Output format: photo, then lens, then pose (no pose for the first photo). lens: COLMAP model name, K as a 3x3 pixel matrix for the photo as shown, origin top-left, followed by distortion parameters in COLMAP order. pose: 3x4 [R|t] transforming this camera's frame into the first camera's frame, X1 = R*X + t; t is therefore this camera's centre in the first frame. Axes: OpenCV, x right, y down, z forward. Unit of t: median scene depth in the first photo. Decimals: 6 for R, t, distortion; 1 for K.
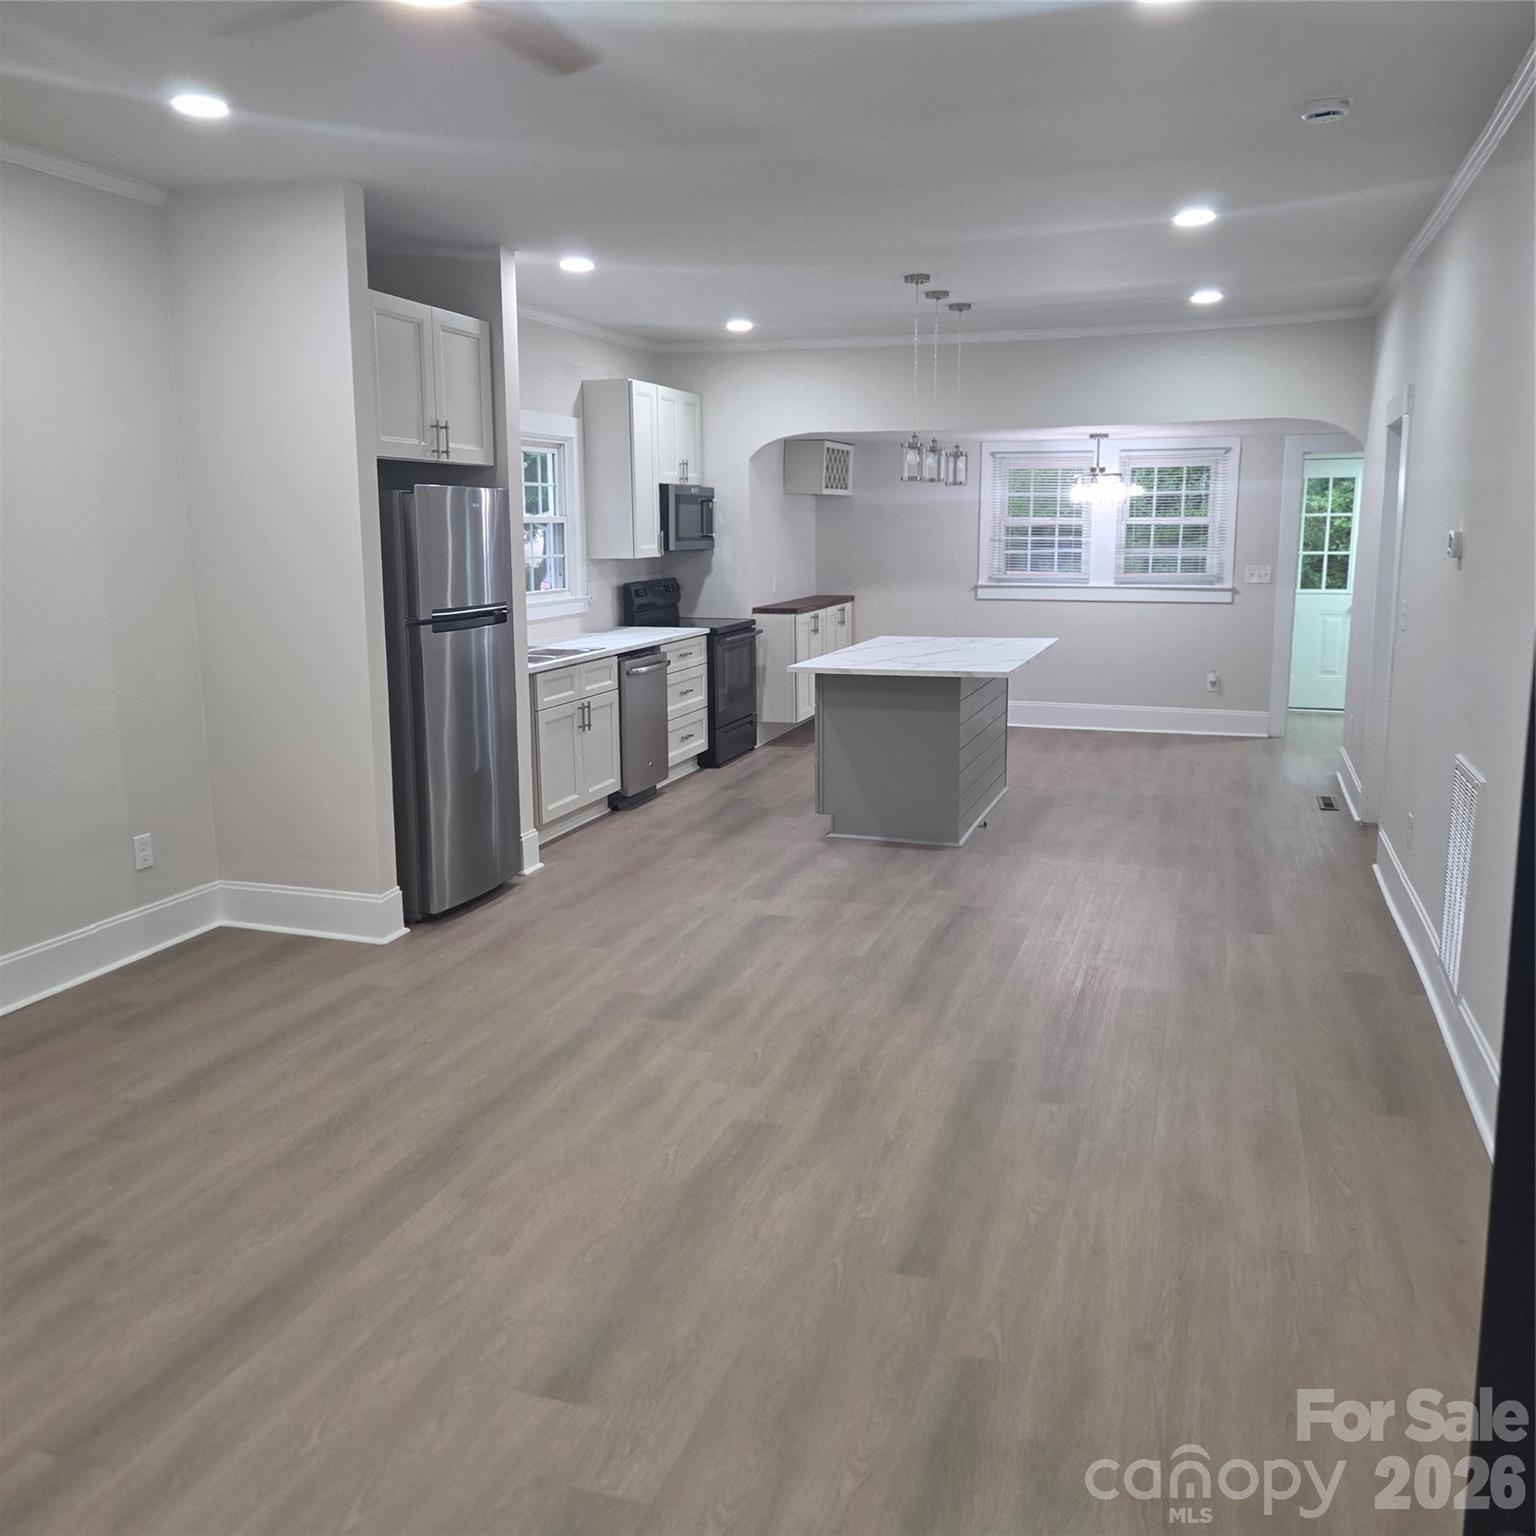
lens RADIAL K [[1364.8, 0, 750.8], [0, 1364.8, 763.9], [0, 0, 1]] dist [0.080163, -0.097237]
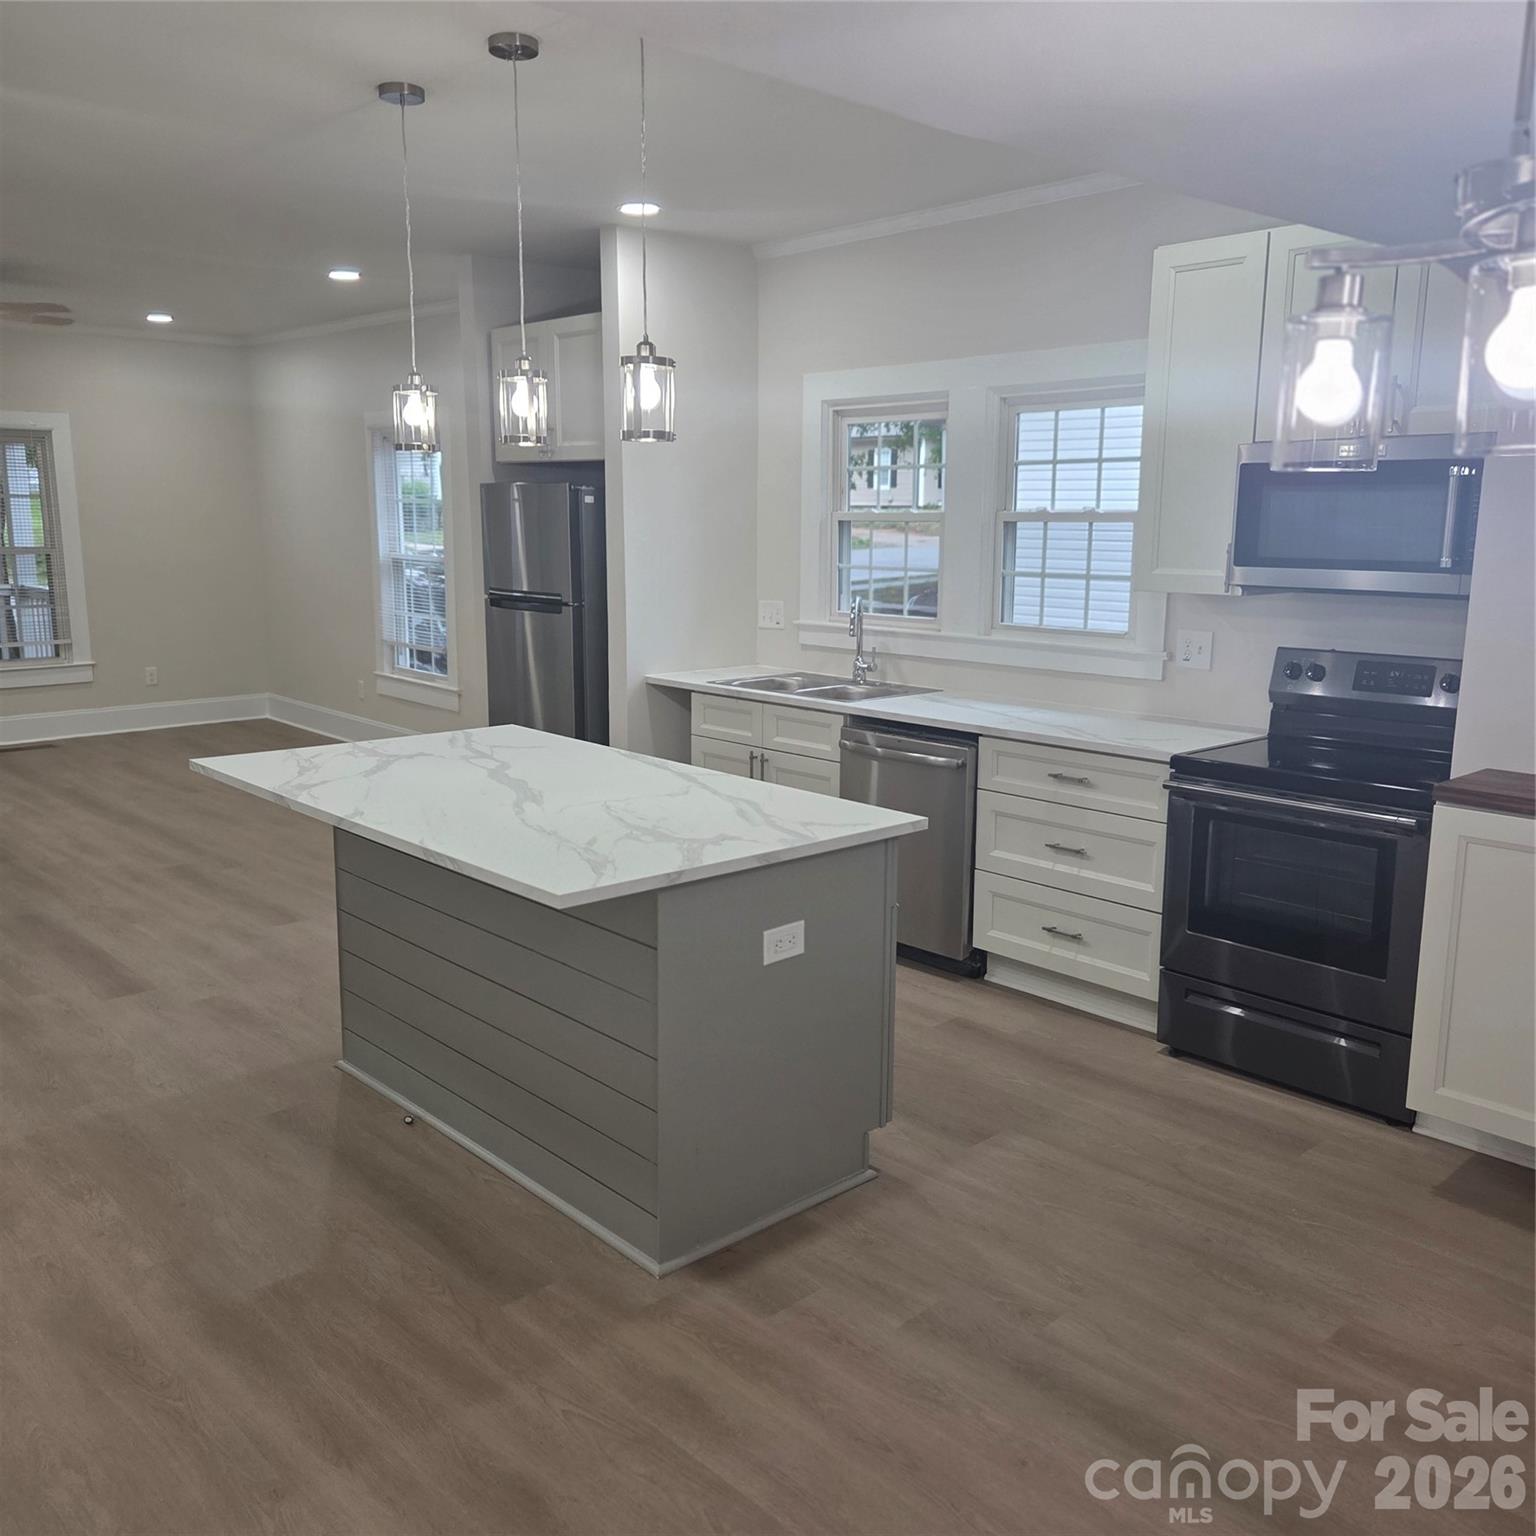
lens RADIAL K [[1371.2, 0, 768.0], [0, 1371.2, 768.0], [0, 0, 1]] dist [0.076257, -0.015291]
pose [[-0.475502, 0.165552, -0.863997, 0.386666], [-0.157992, 0.950093, 0.269001, -0.174092], [0.865411, 0.264415, -0.425615, 0.945945]]
